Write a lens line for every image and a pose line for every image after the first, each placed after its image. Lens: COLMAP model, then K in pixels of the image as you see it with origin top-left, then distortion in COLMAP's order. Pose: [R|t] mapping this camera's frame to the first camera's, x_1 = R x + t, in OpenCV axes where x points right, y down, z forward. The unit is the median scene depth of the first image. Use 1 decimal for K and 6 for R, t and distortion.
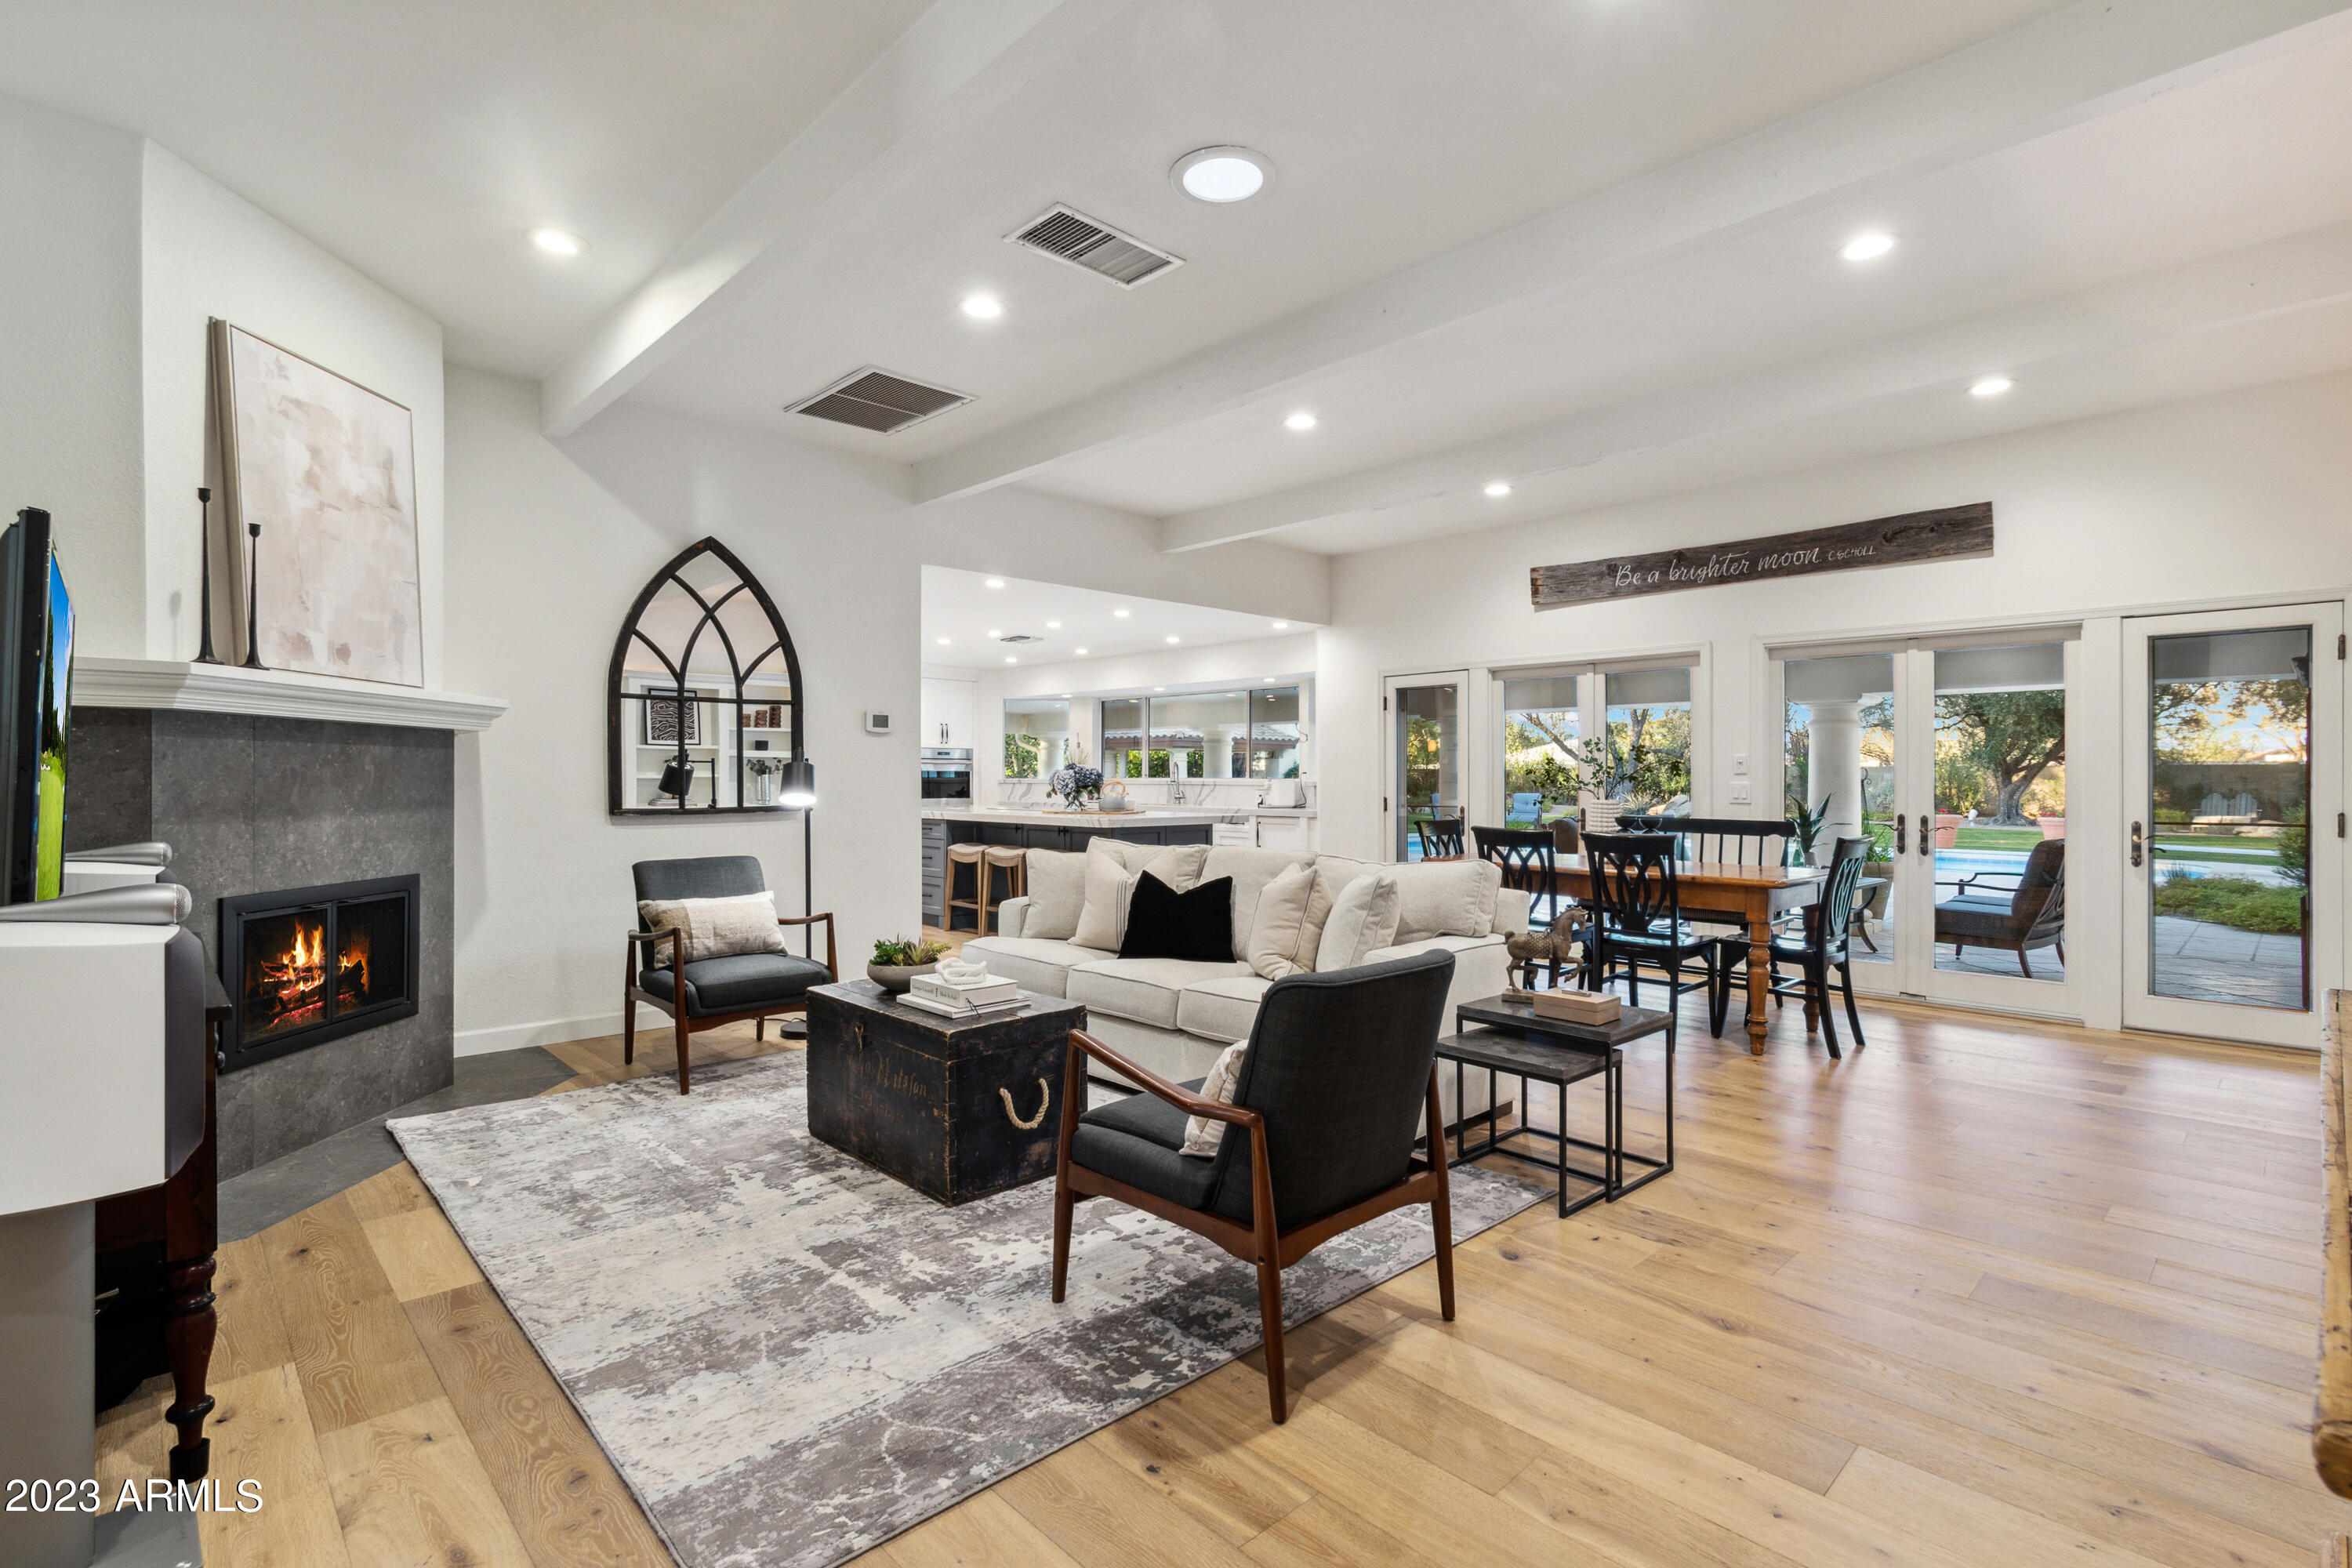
lens RADIAL K [[1085.3, 0, 1176.0], [0, 1085.3, 784.0], [0, 0, 1]] dist [-0.000435, -0.000082]
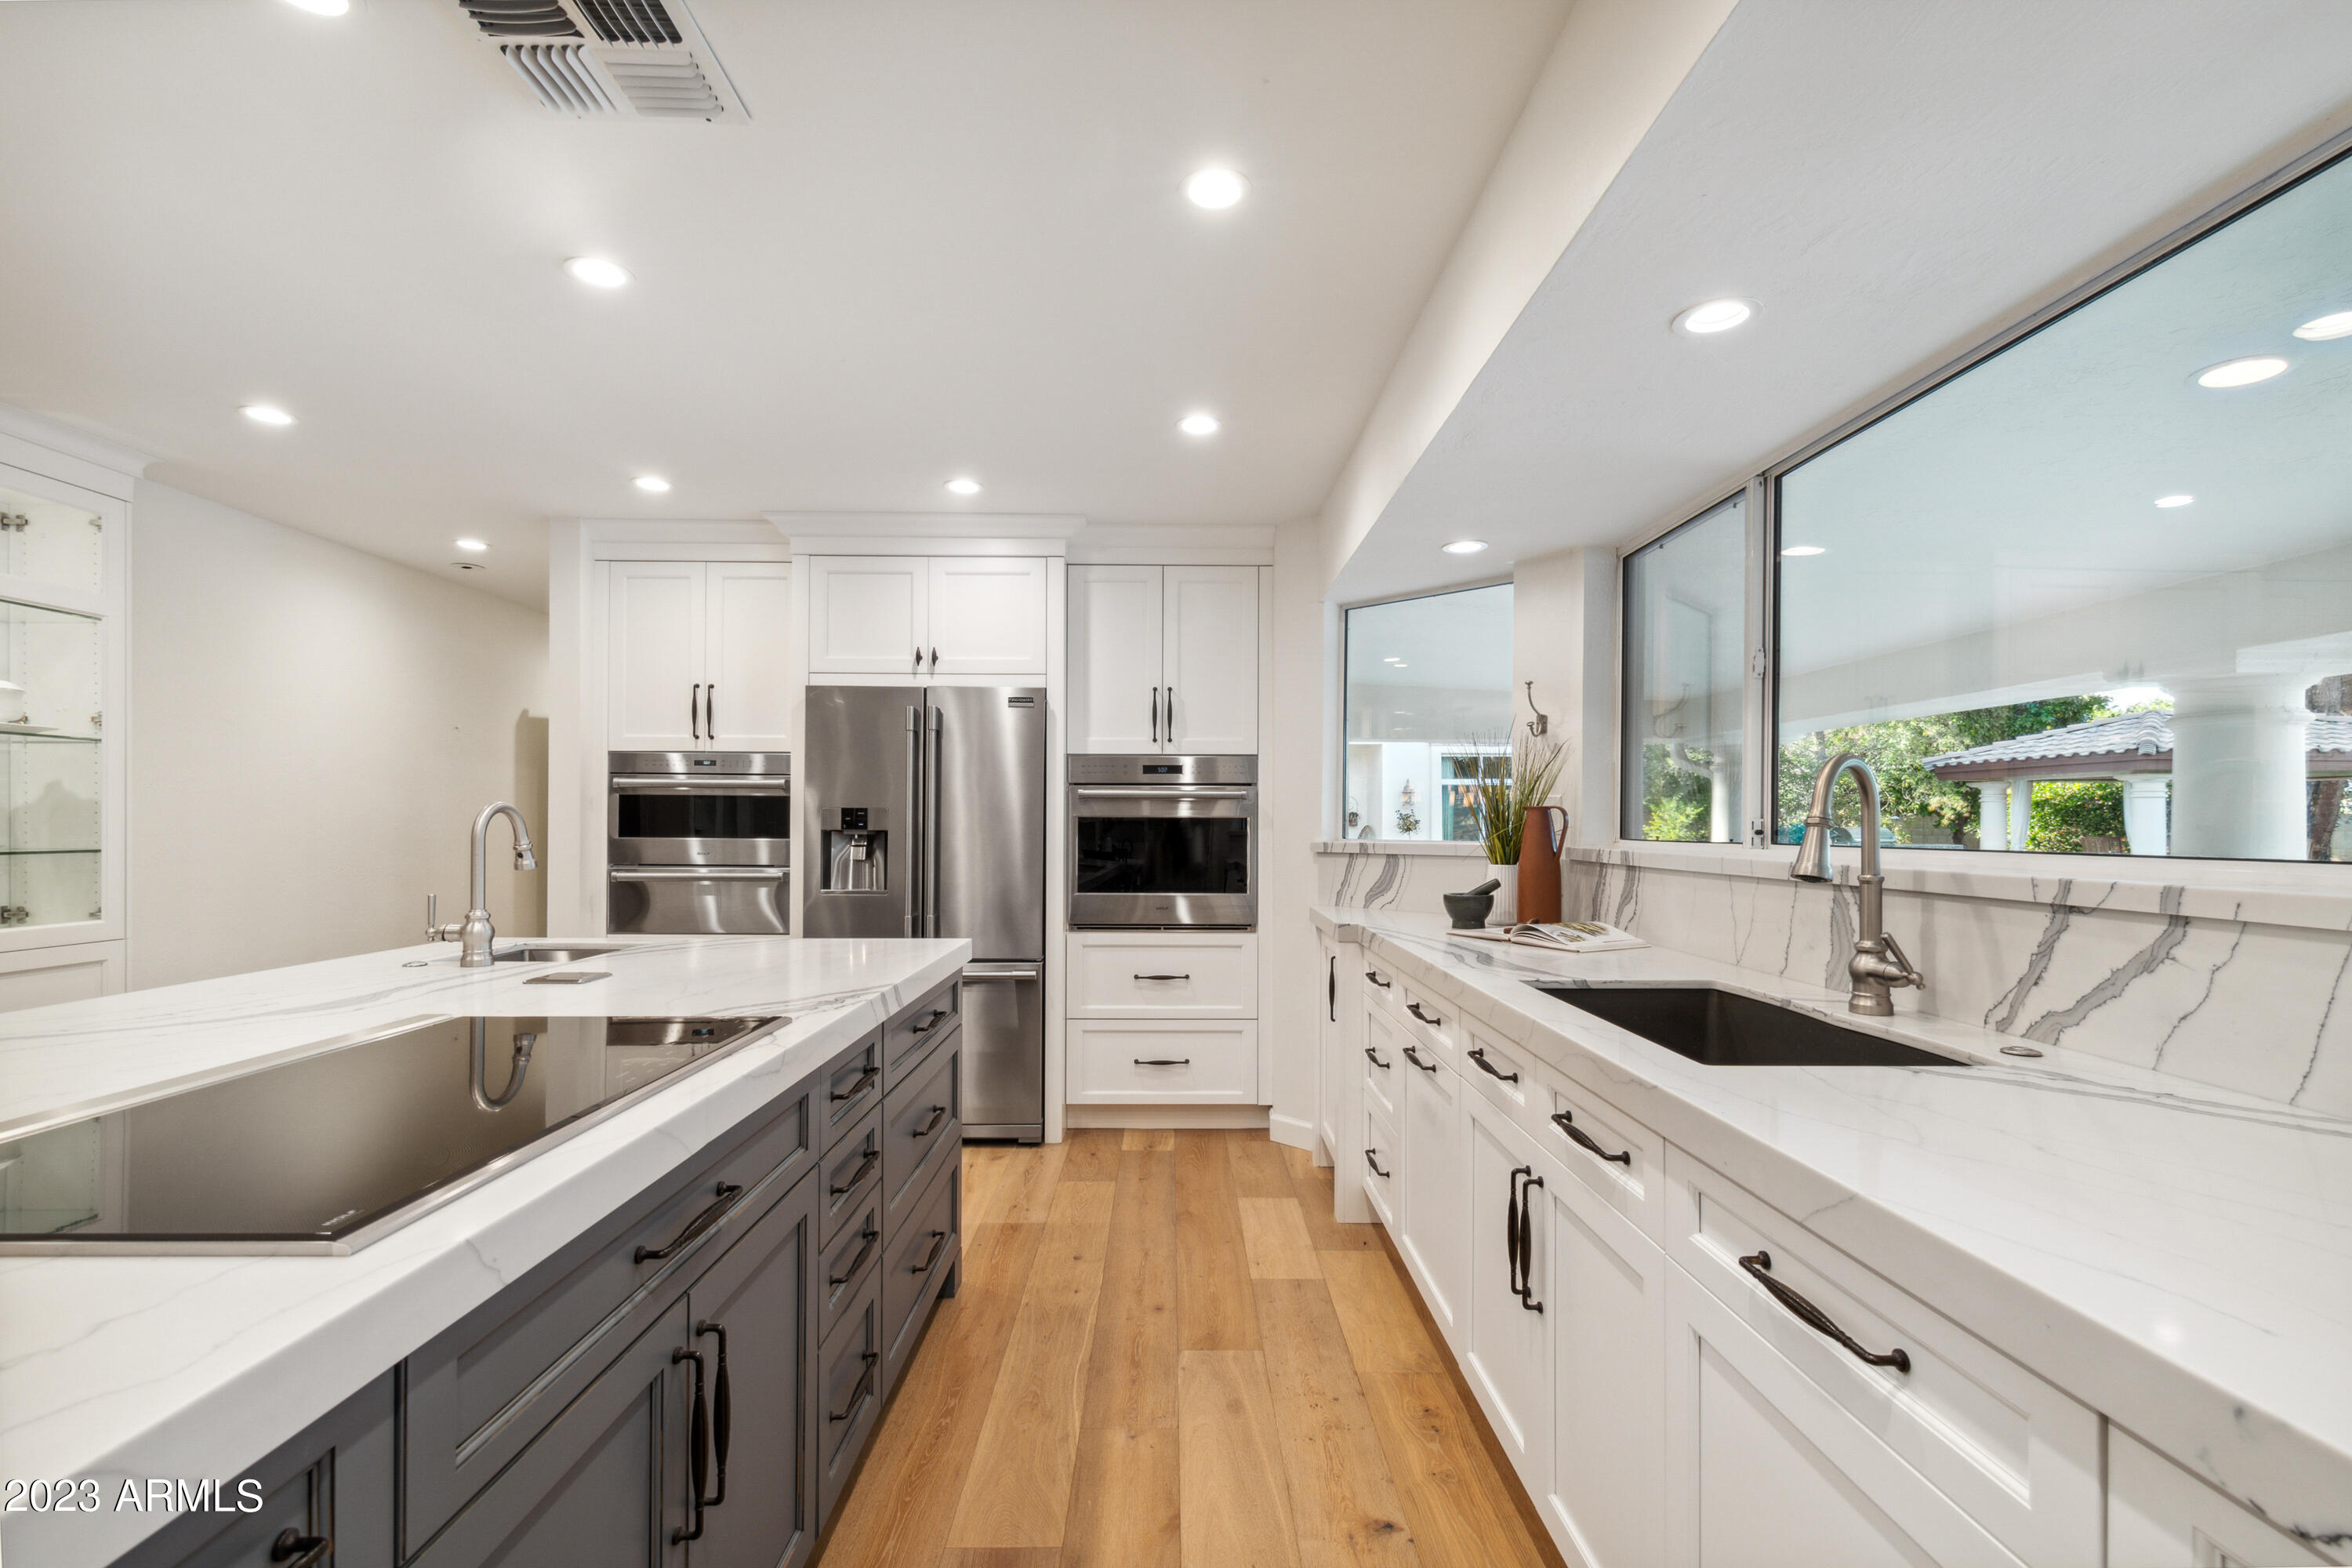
lens RADIAL K [[1055.2, 0, 1181.6], [0, 1055.2, 817.1], [0, 0, 1]] dist [0.001831, -0.000182]
pose [[0.730086, -0.005061, -0.683336, 0.034283], [-0.004678, 0.999912, -0.012404, -0.007528], [0.683339, 0.012253, 0.729998, 0.753185]]
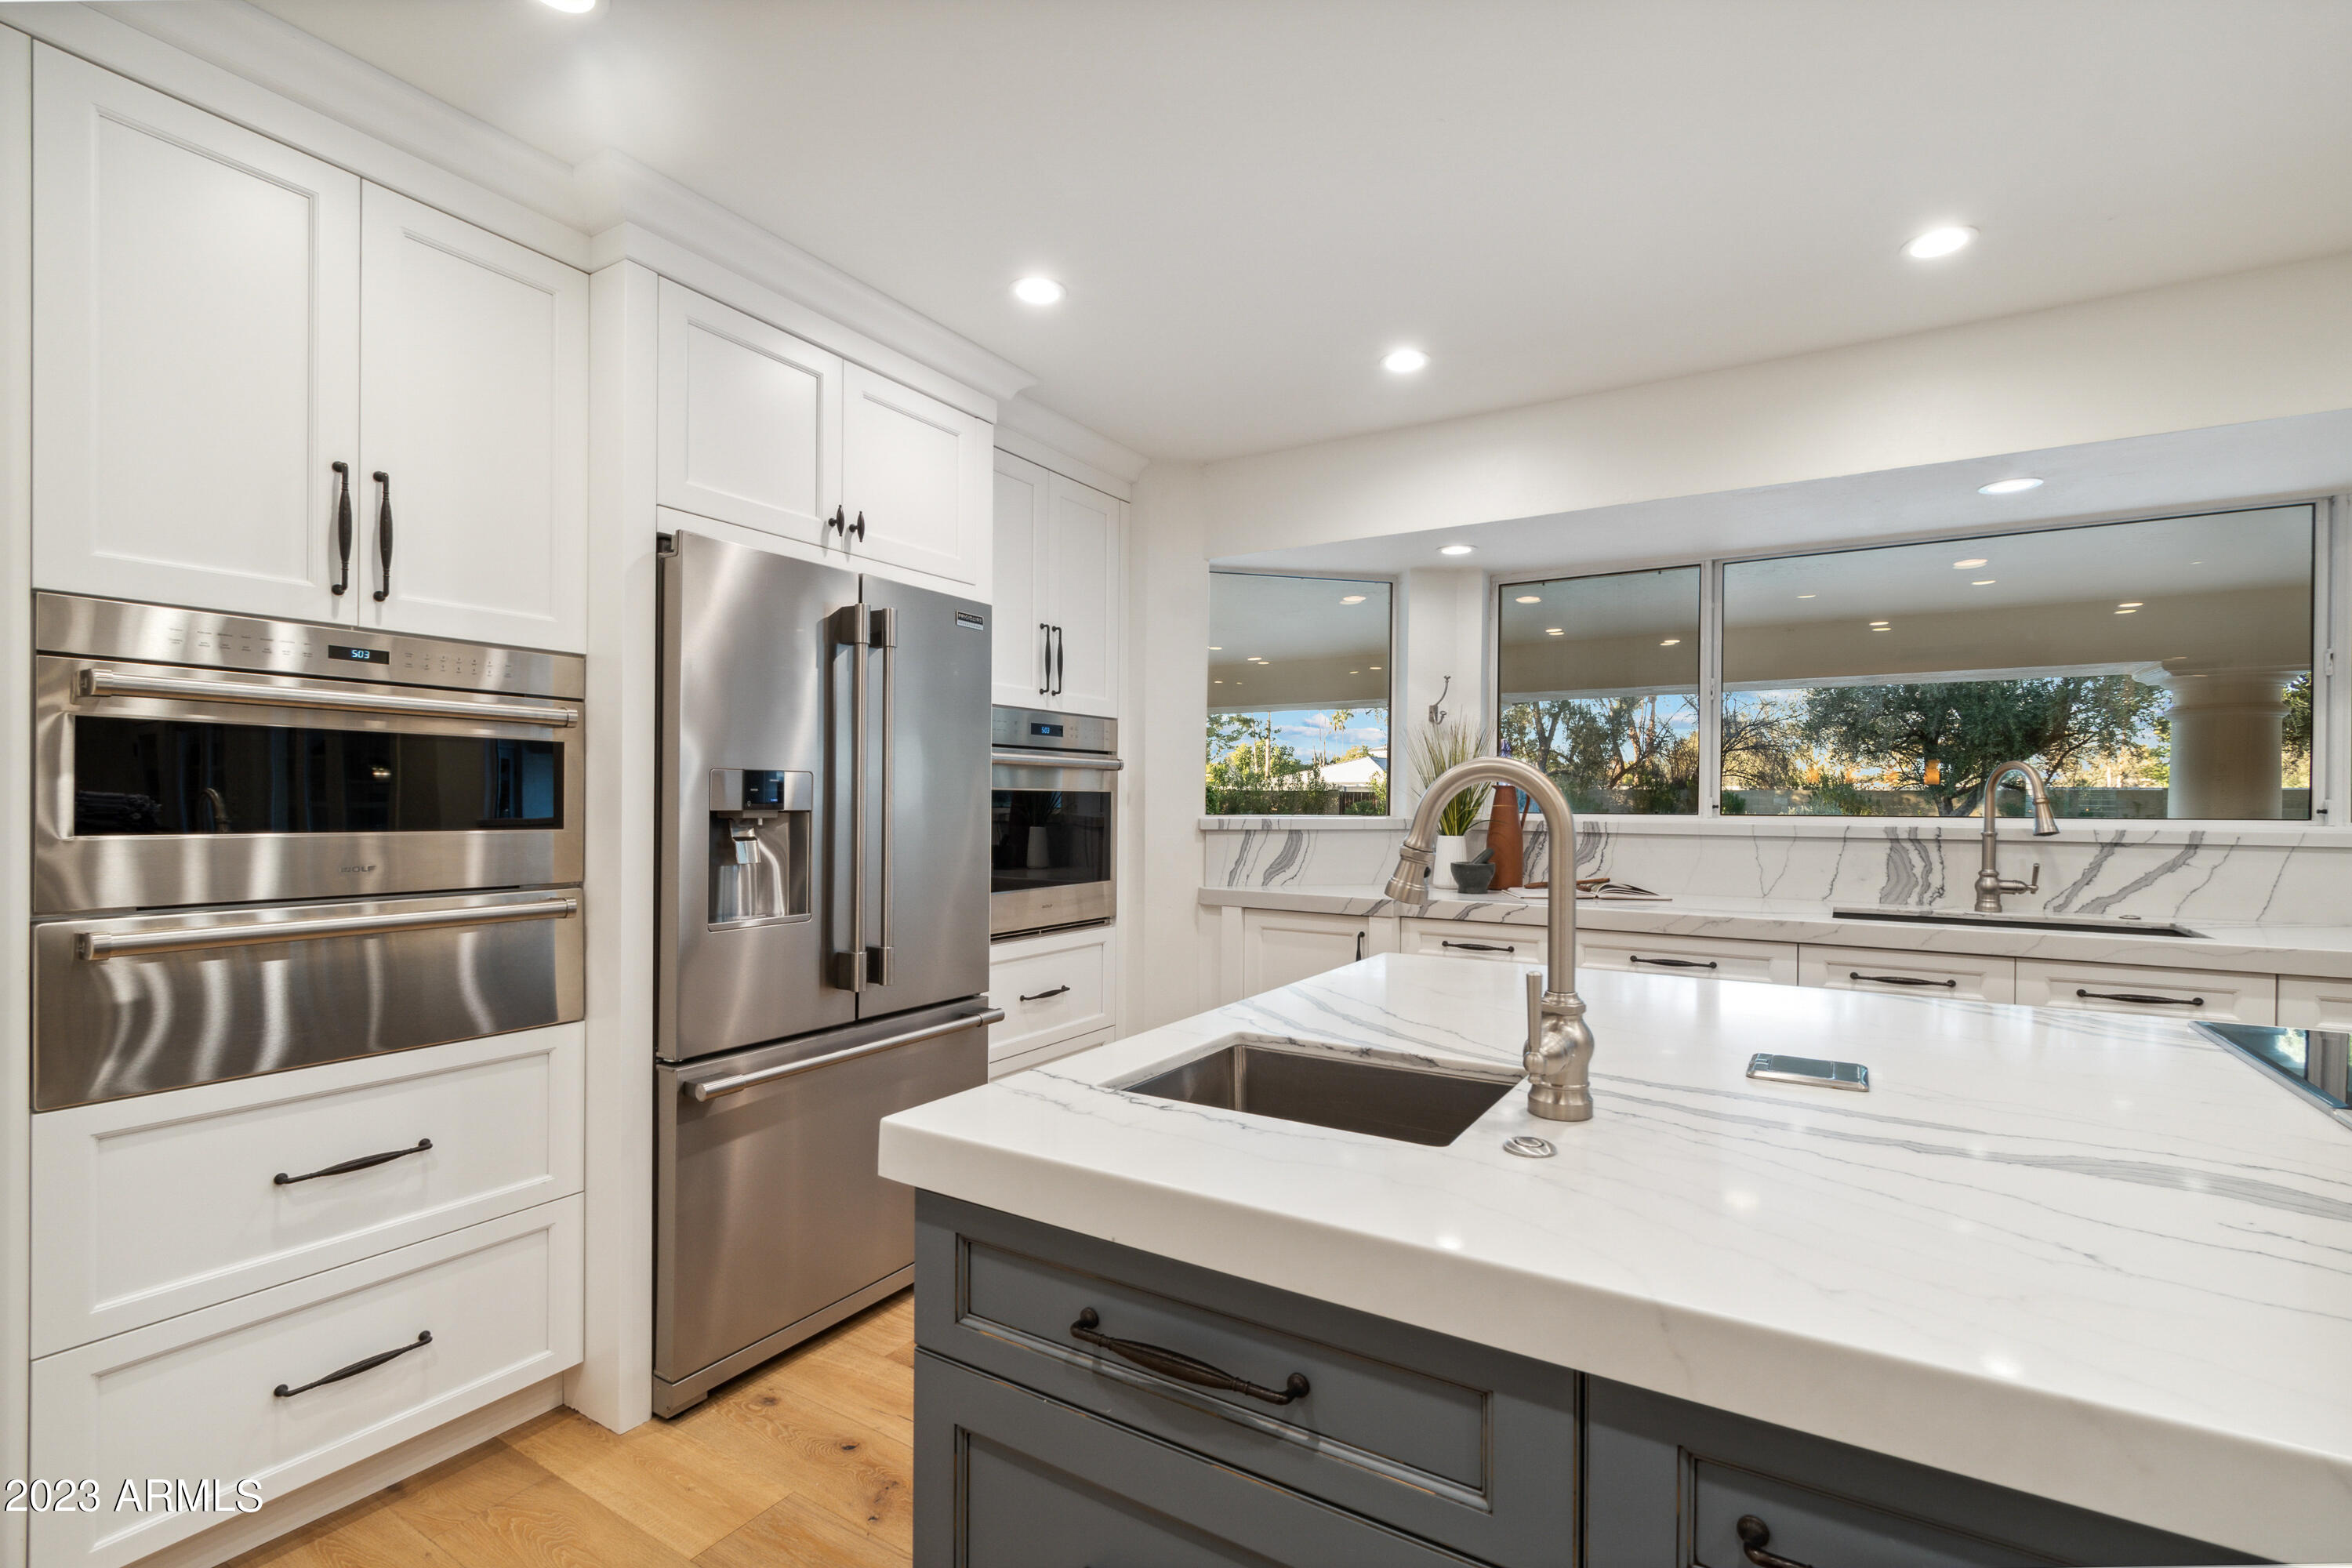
lens RADIAL K [[1053.8, 0, 1177.7], [0, 1053.8, 795.3], [0, 0, 1]] dist [-0.000972, -0.000293]
pose [[0.968426, 0.002450, 0.249290, -0.253251], [-0.000373, 0.999965, -0.008375, -0.008305], [-0.249302, 0.008017, 0.968393, 0.729159]]
